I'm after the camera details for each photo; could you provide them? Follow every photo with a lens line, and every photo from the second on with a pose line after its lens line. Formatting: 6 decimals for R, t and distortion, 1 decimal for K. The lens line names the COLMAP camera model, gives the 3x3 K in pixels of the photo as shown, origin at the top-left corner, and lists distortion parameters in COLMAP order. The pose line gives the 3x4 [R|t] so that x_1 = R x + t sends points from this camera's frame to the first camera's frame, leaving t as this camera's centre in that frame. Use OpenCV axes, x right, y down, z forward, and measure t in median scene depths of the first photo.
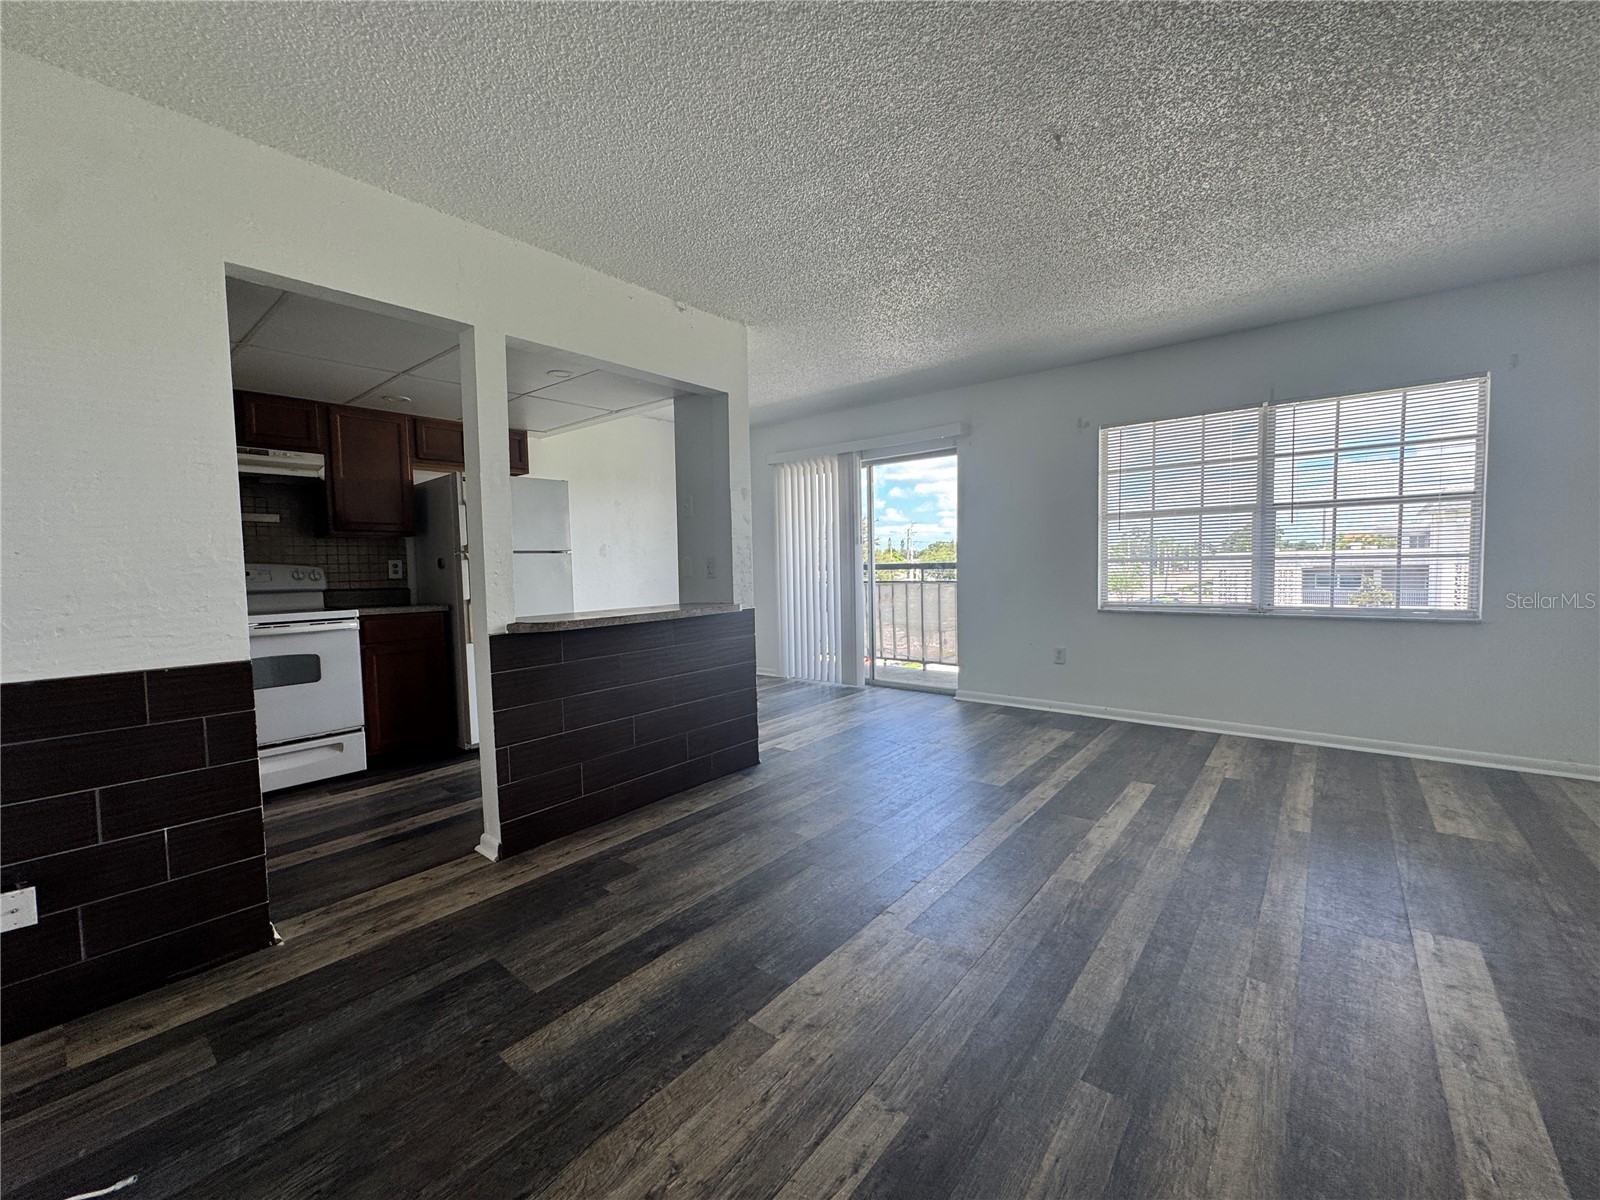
lens RADIAL K [[643.9, 0, 802.2], [0, 643.9, 598.4], [0, 0, 1]] dist [0.001738, 0.000046]
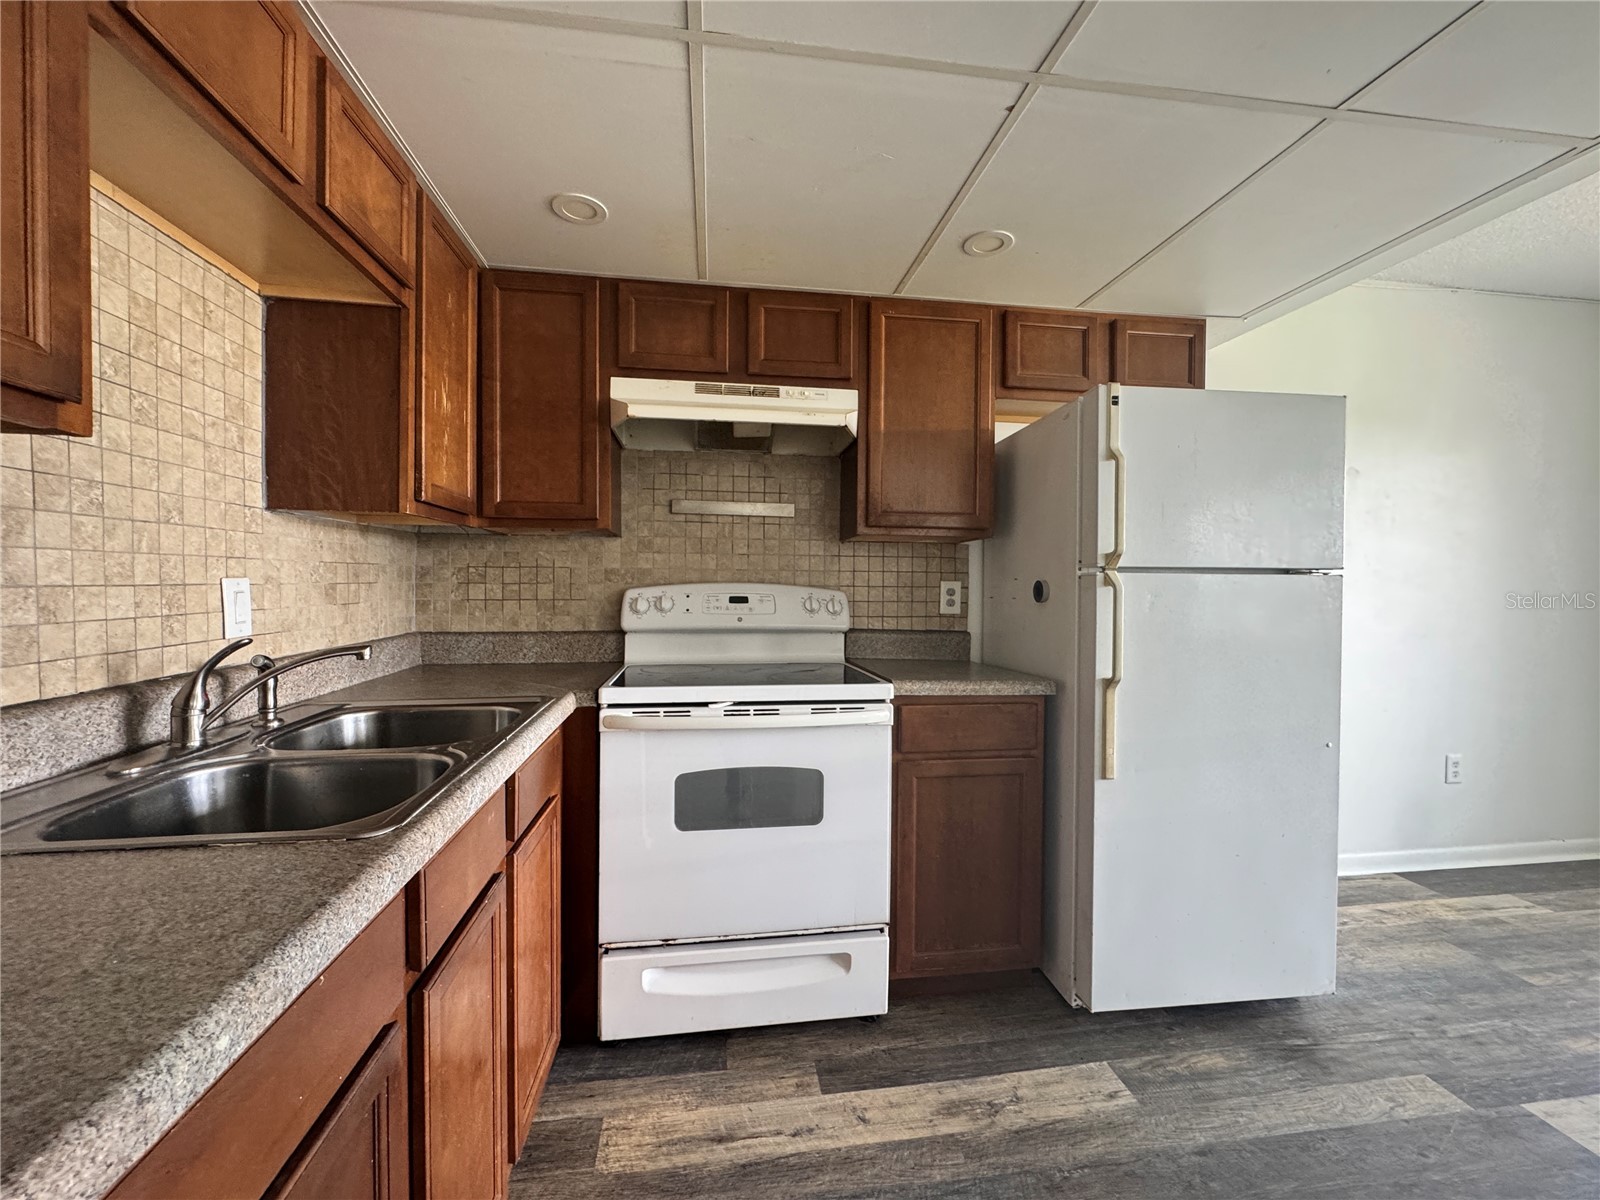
lens RADIAL K [[643.9, 0, 800.2], [0, 643.9, 593.0], [0, 0, 1]] dist [0.001738, 0.000046]
pose [[0.737611, 0.035972, -0.674267, -0.385236], [-0.060850, 0.998058, -0.013320, -0.037449], [0.672478, 0.050854, 0.738368, 0.547399]]
